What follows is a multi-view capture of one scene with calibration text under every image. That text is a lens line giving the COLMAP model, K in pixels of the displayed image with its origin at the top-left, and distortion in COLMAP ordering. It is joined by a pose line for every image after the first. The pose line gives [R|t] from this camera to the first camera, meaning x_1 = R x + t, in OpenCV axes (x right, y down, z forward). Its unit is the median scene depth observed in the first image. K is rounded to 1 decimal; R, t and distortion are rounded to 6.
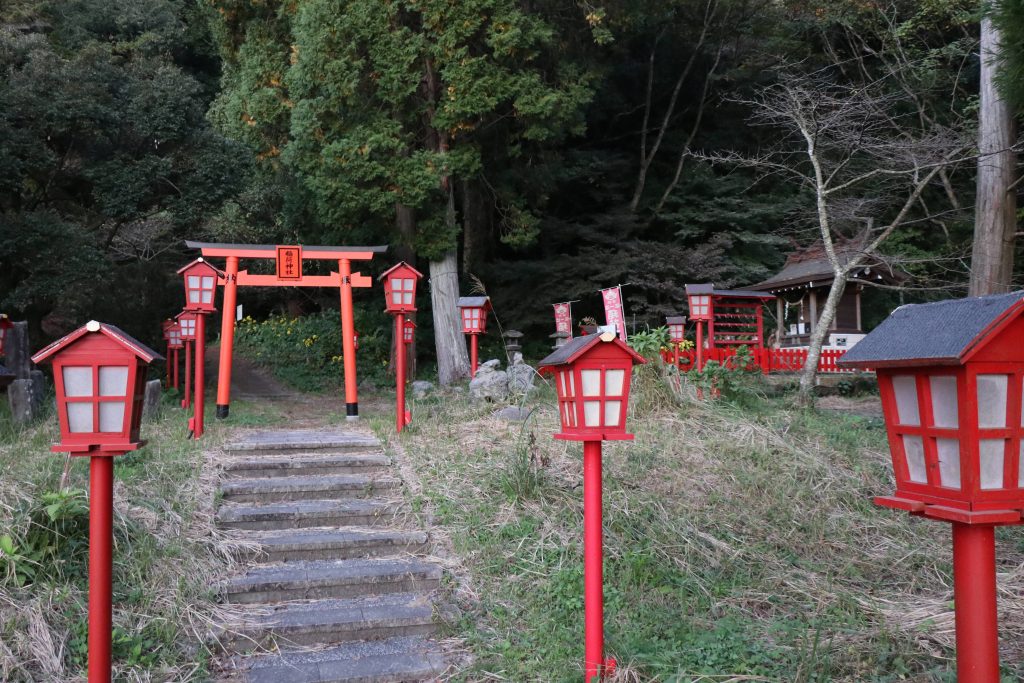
lens RADIAL K [[814.8, 0, 512.0], [0, 814.8, 341.5], [0, 0, 1]] dist [-0.000996, 0.003722]
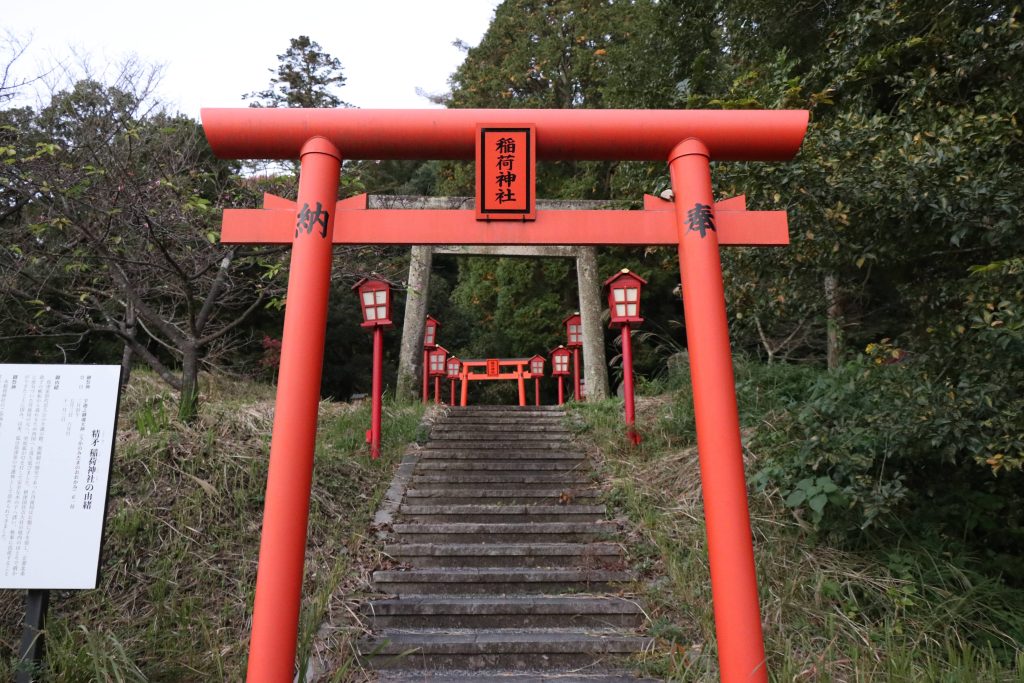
lens RADIAL K [[814.8, 0, 512.0], [0, 814.8, 341.5], [0, 0, 1]] dist [-0.000996, 0.003722]
pose [[0.963043, -0.065555, -0.261248, 0.208461], [0.011701, 0.979196, -0.202577, 0.172325], [0.269093, 0.192033, 0.943775, -0.619546]]
